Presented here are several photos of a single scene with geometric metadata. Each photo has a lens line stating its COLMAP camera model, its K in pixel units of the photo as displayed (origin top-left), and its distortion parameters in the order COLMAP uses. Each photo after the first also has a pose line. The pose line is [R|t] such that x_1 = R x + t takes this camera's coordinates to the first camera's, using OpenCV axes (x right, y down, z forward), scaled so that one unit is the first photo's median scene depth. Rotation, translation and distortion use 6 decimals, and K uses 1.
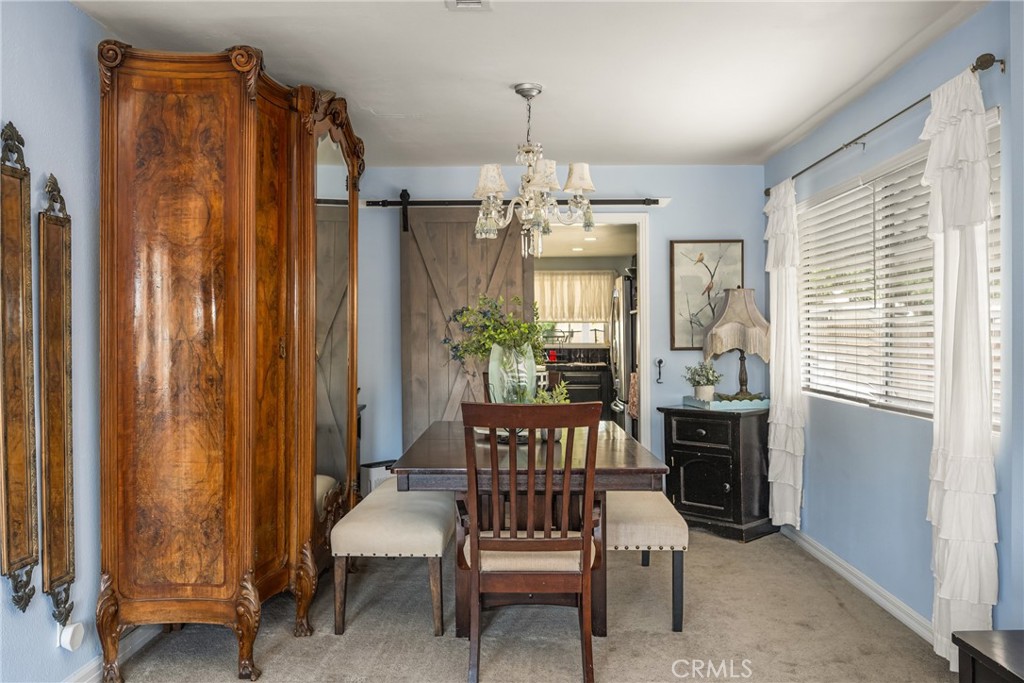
lens RADIAL K [[846.4, 0, 512.0], [0, 846.4, 341.5], [0, 0, 1]] dist [-0.009182, -0.002096]
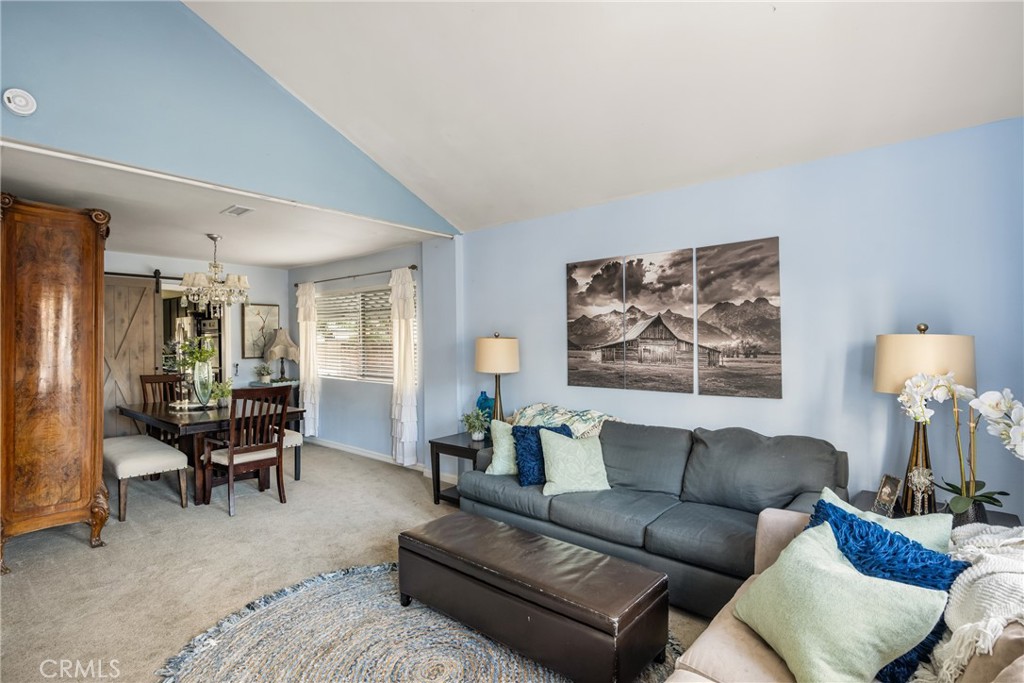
lens RADIAL K [[502.5, 0, 505.0], [0, 502.5, 338.8], [0, 0, 1]] dist [-0.000418, -0.000062]
pose [[0.638557, 0.000523, 0.769575, -0.347968], [0.005427, 0.999972, -0.005183, -0.029029], [-0.769556, 0.007486, 0.638536, -0.237131]]
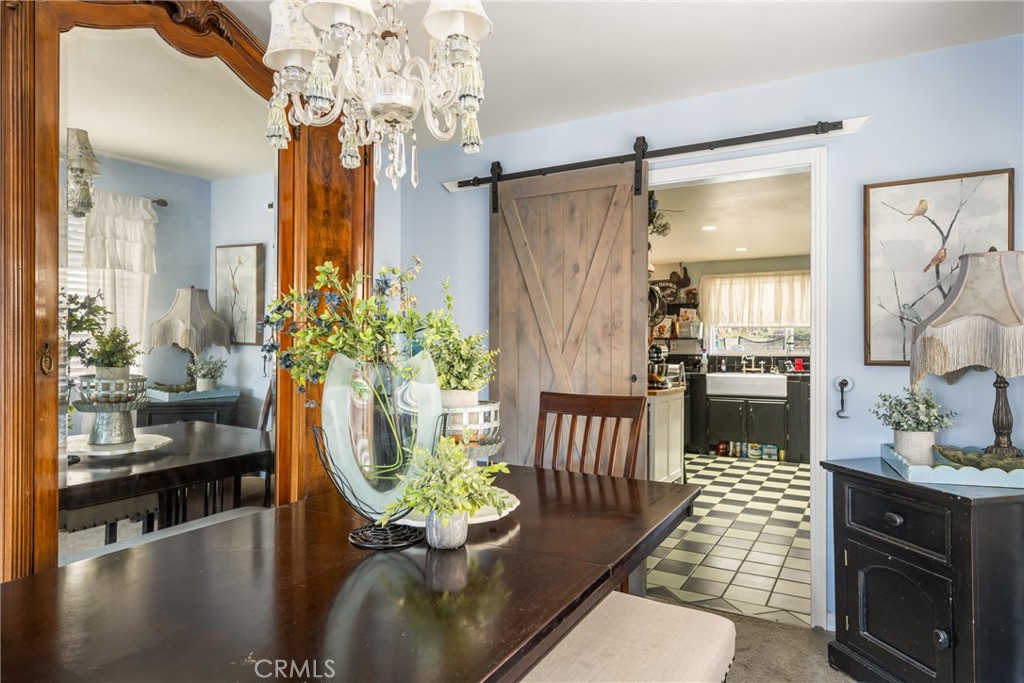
lens RADIAL K [[639.8, 0, 512.0], [0, 639.8, 341.5], [0, 0, 1]] dist [-0.000383, -0.000557]
pose [[0.872456, 0.002462, -0.488686, 0.205987], [-0.005455, 0.999974, -0.004700, -0.003216], [0.488662, 0.006766, 0.872447, 0.509998]]
